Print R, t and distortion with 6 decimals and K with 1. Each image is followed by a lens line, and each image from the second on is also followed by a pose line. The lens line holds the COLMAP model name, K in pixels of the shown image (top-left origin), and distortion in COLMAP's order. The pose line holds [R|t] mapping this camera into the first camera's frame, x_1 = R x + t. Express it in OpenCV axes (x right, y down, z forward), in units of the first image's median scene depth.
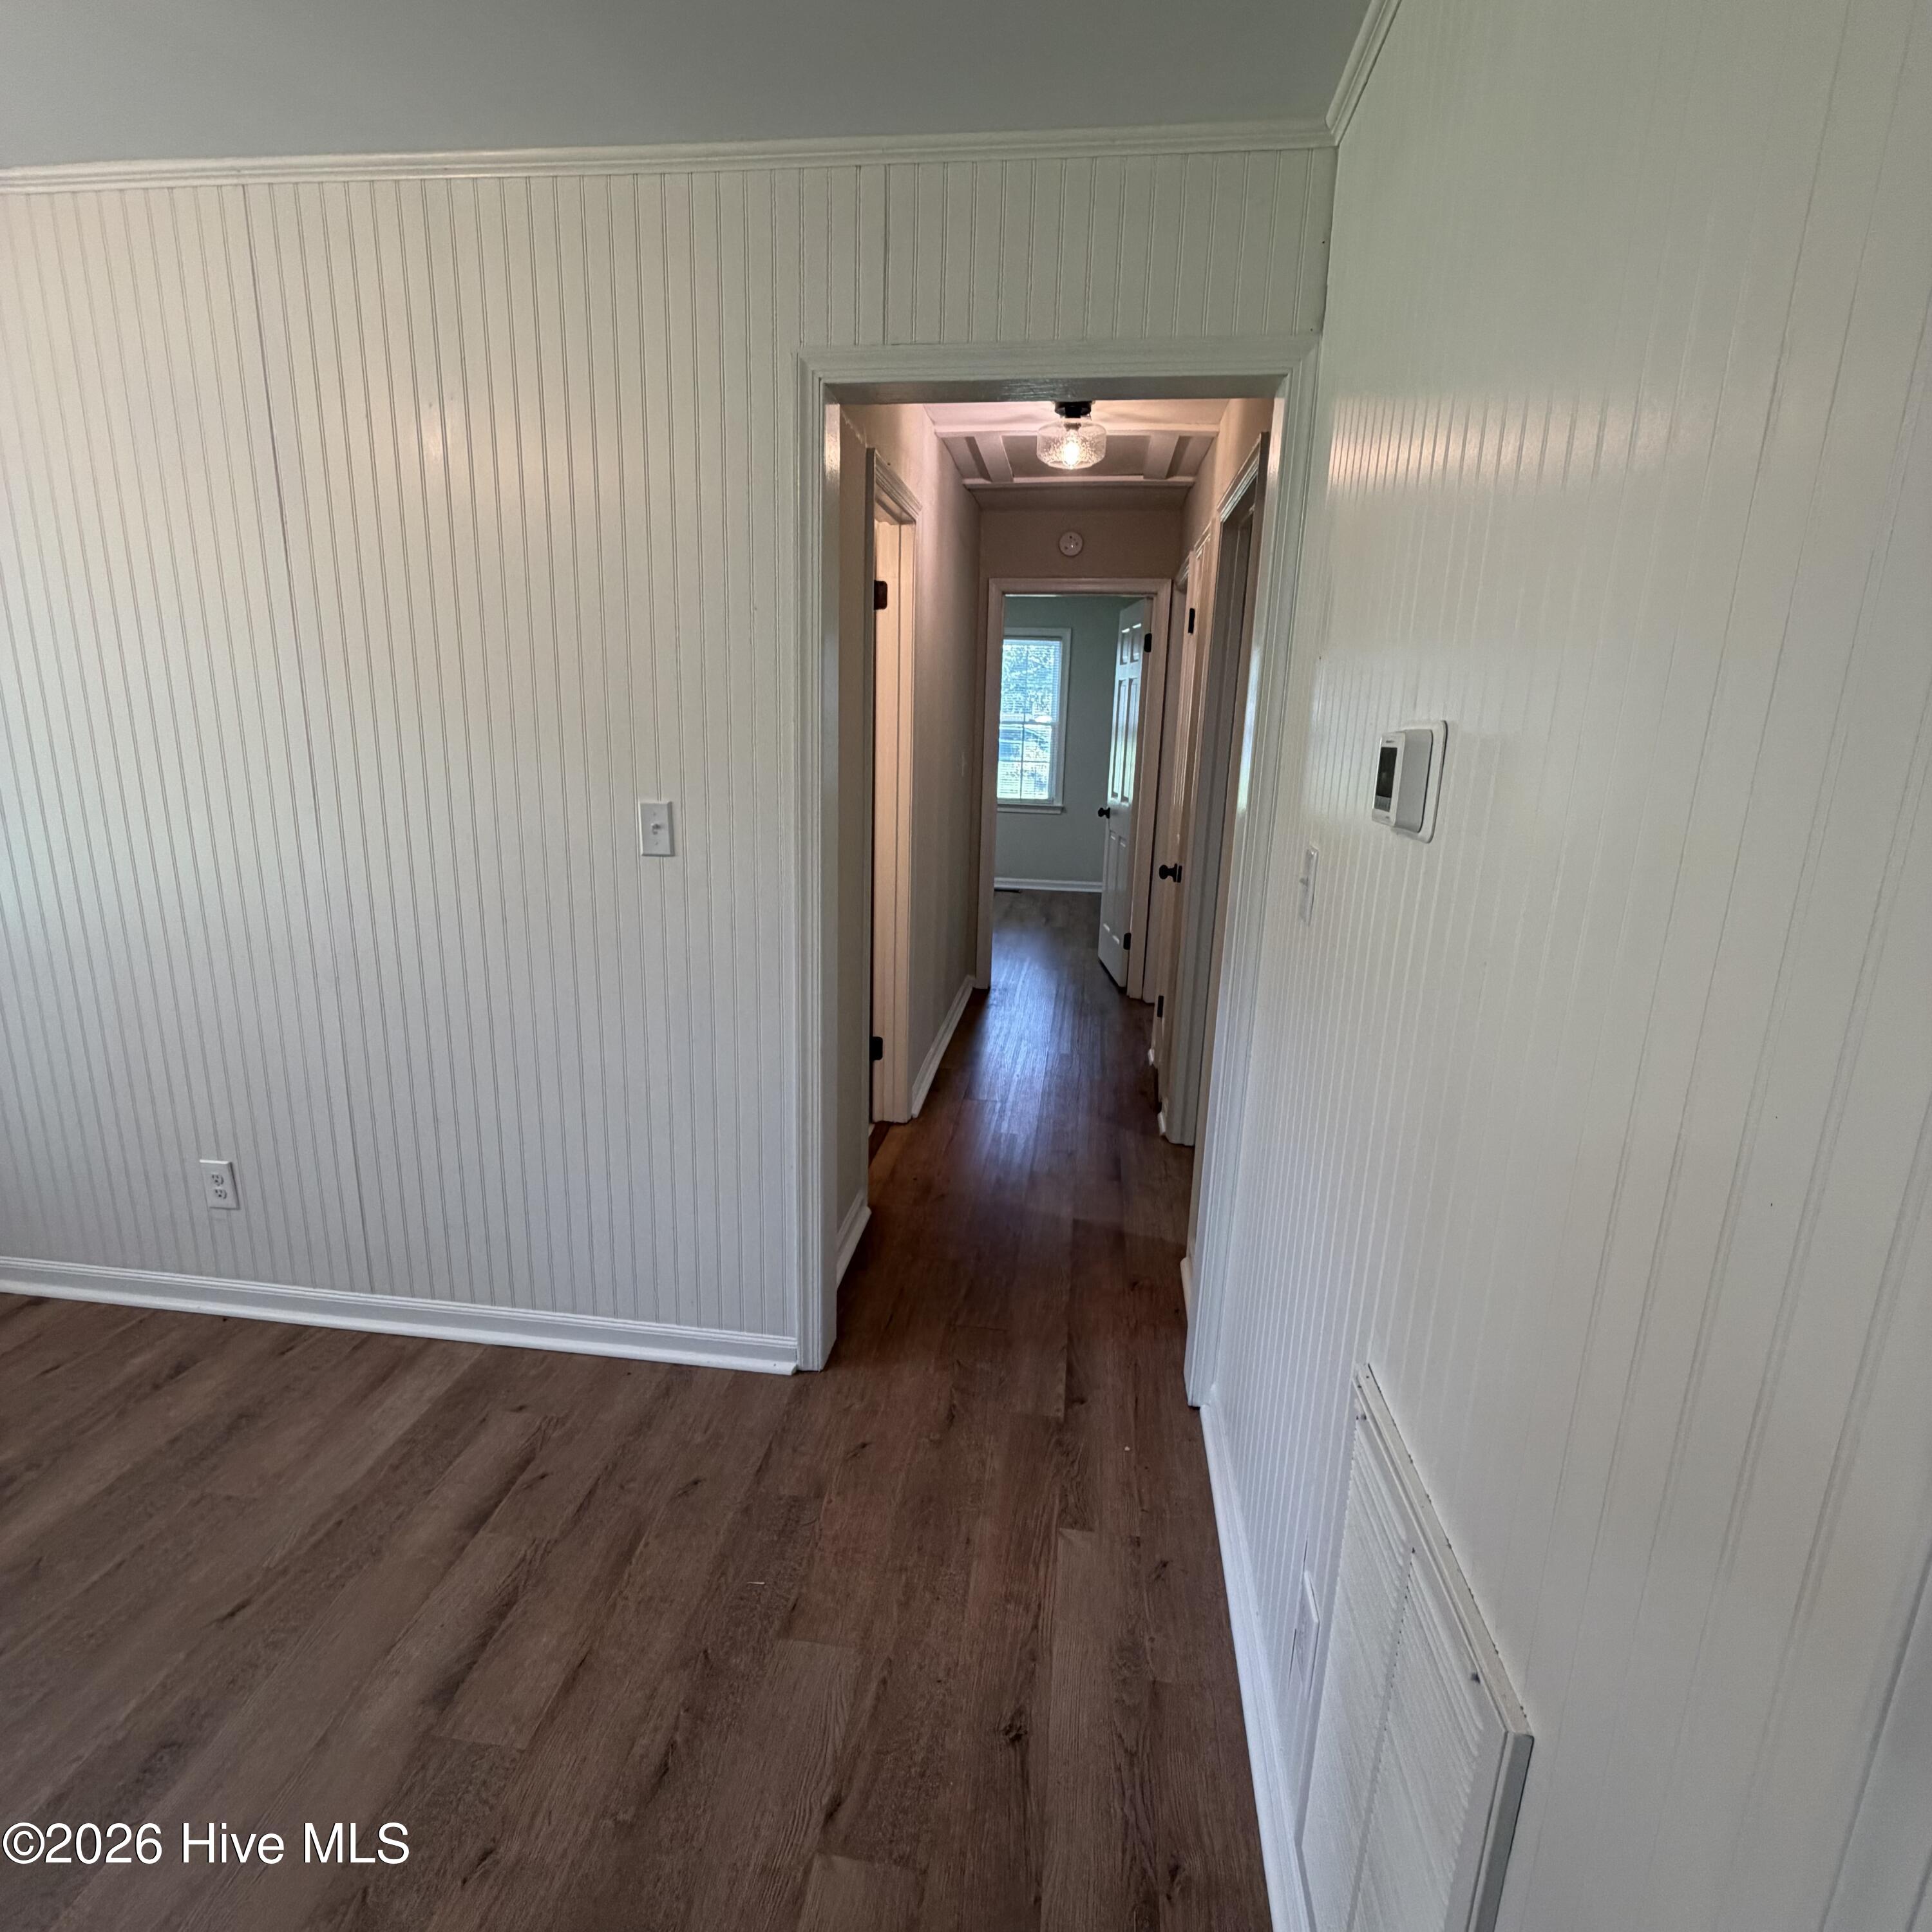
lens RADIAL K [[1028.4, 0, 966.7], [0, 1028.4, 959.6], [0, 0, 1]] dist [-0.001121, 0.000815]
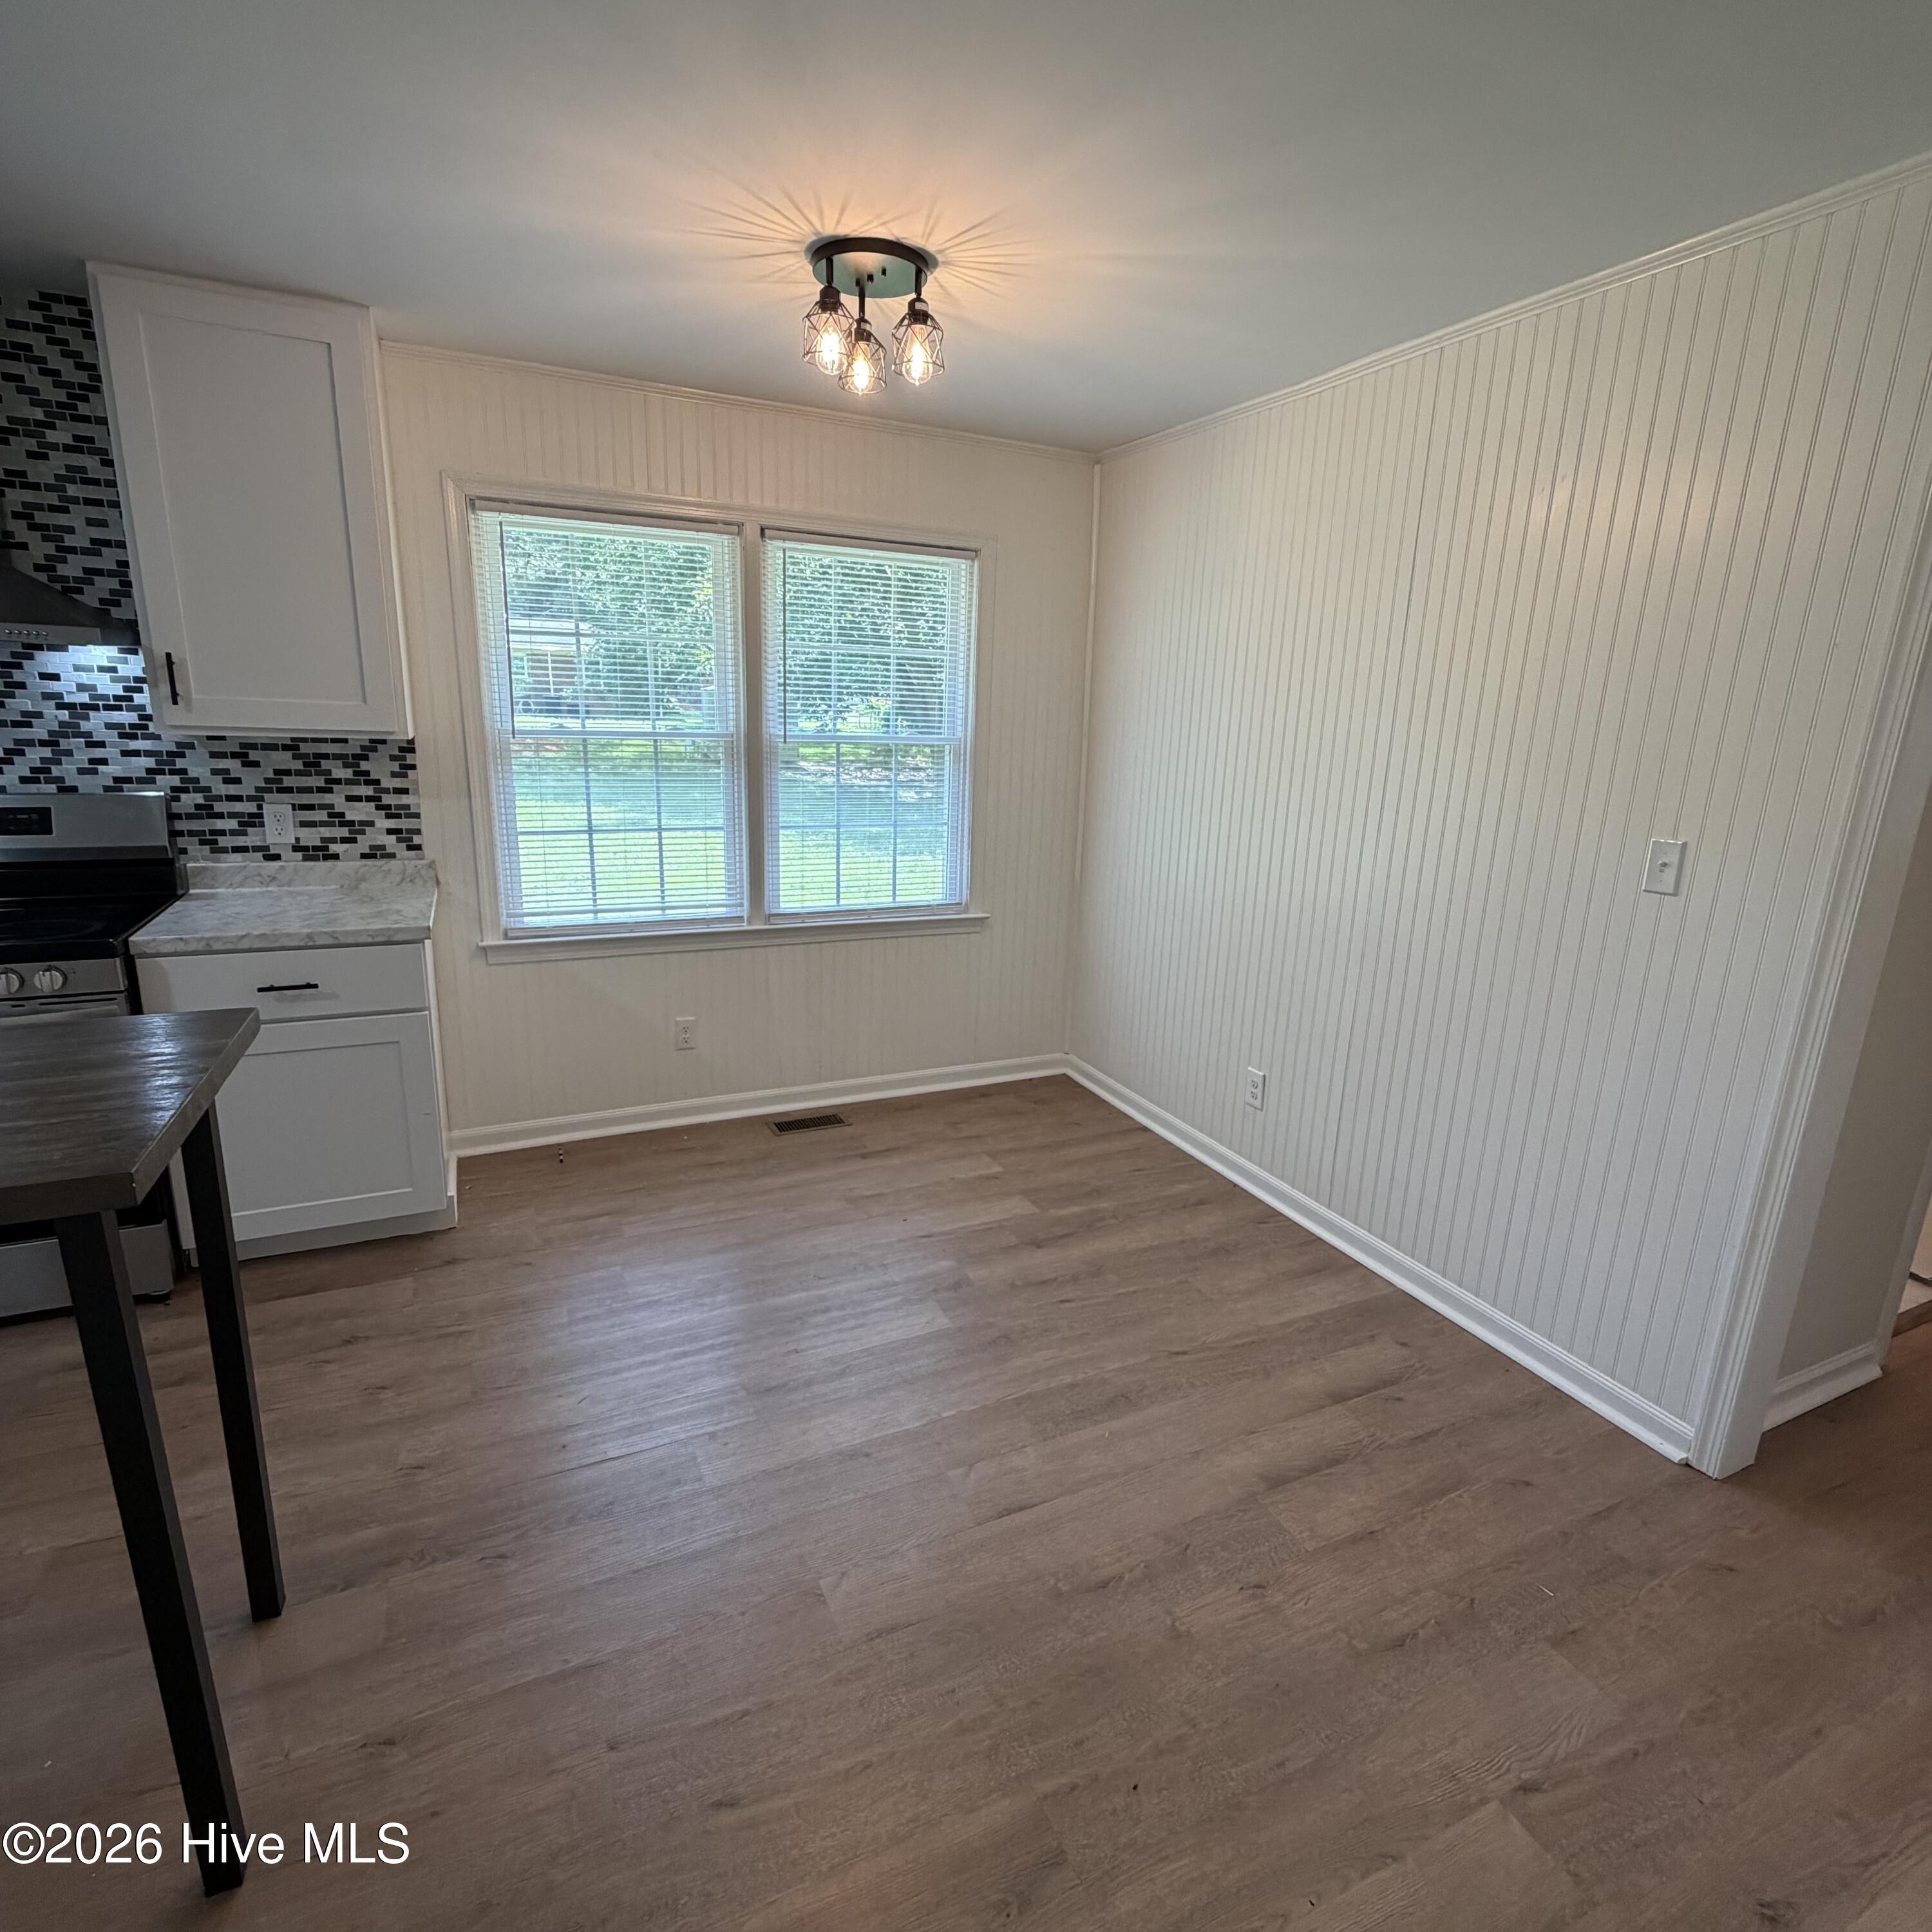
lens RADIAL K [[1028.4, 0, 963.7], [0, 1028.4, 959.8], [0, 0, 1]] dist [-0.001121, 0.000815]
pose [[0.536059, 0.190465, -0.822414, 0.172172], [-0.216341, 0.972676, 0.084251, 0.024630], [0.815989, 0.132759, 0.562617, -0.116121]]
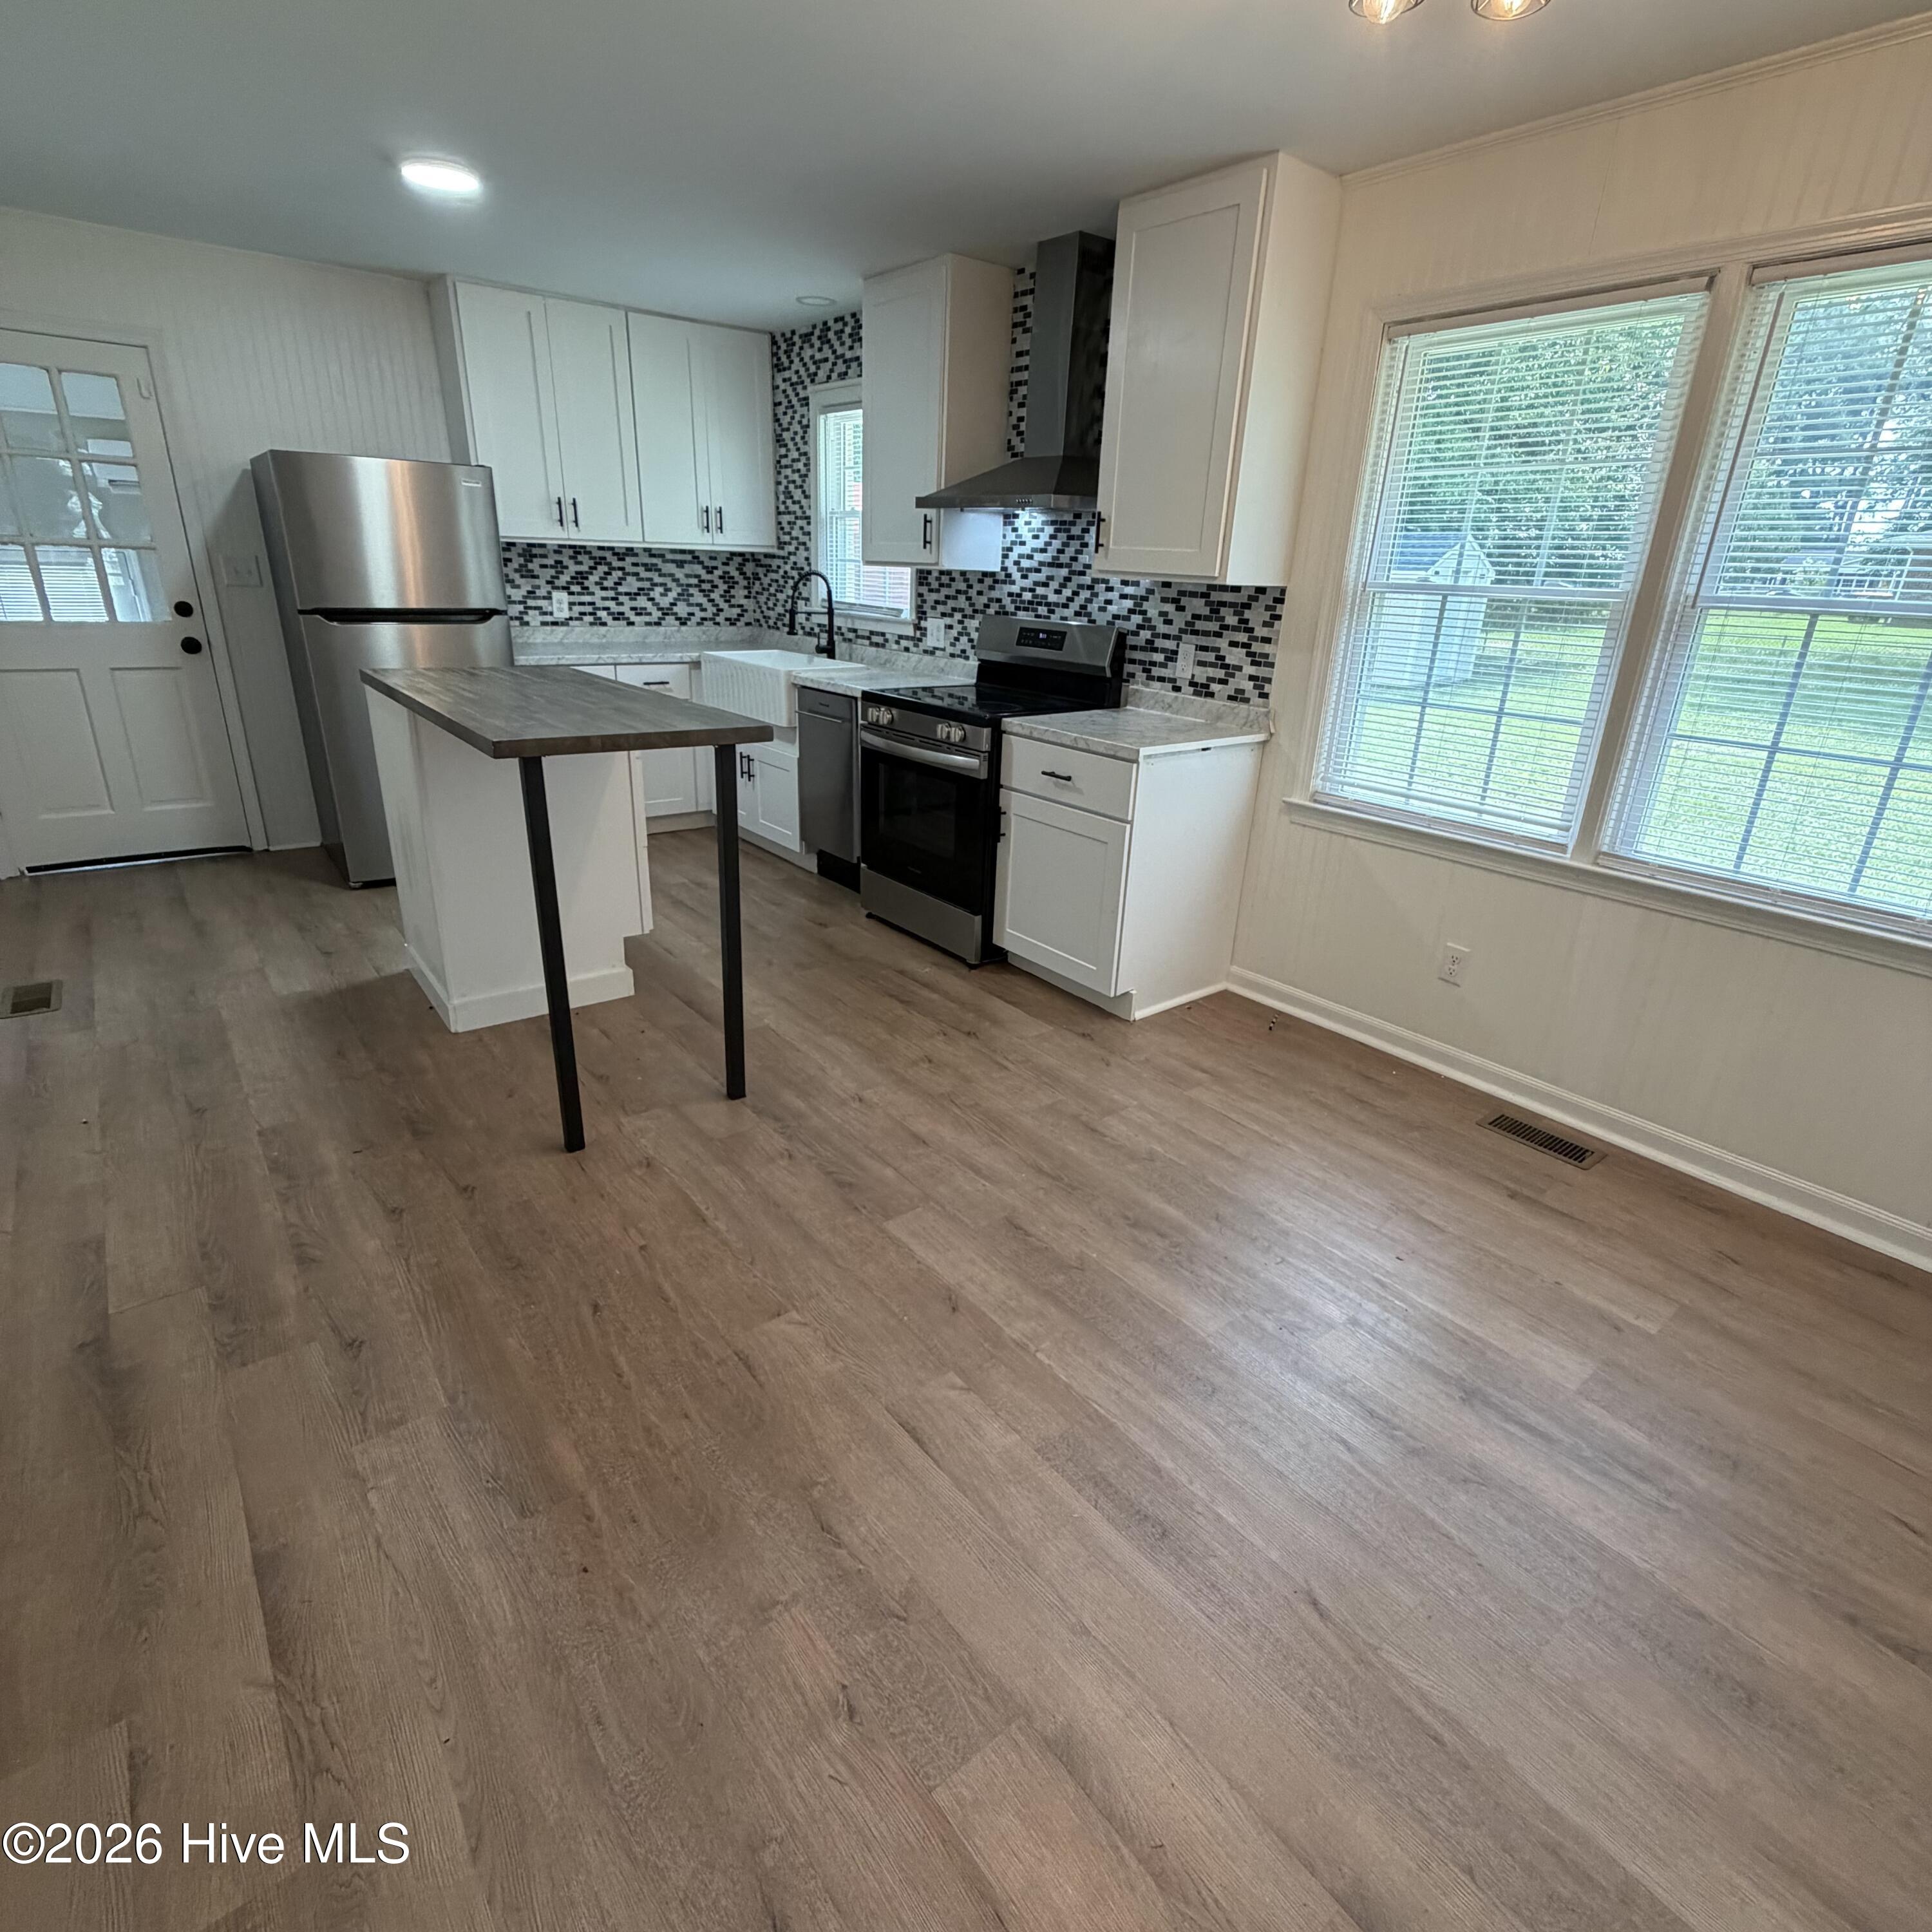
lens RADIAL K [[1028.4, 0, 966.8], [0, 1028.4, 960.1], [0, 0, 1]] dist [-0.001121, 0.000815]
pose [[-0.697191, 0.205412, -0.686827, -0.010235], [-0.225052, 0.846922, 0.481741, -0.146944], [0.680644, 0.490437, -0.544238, 0.778206]]
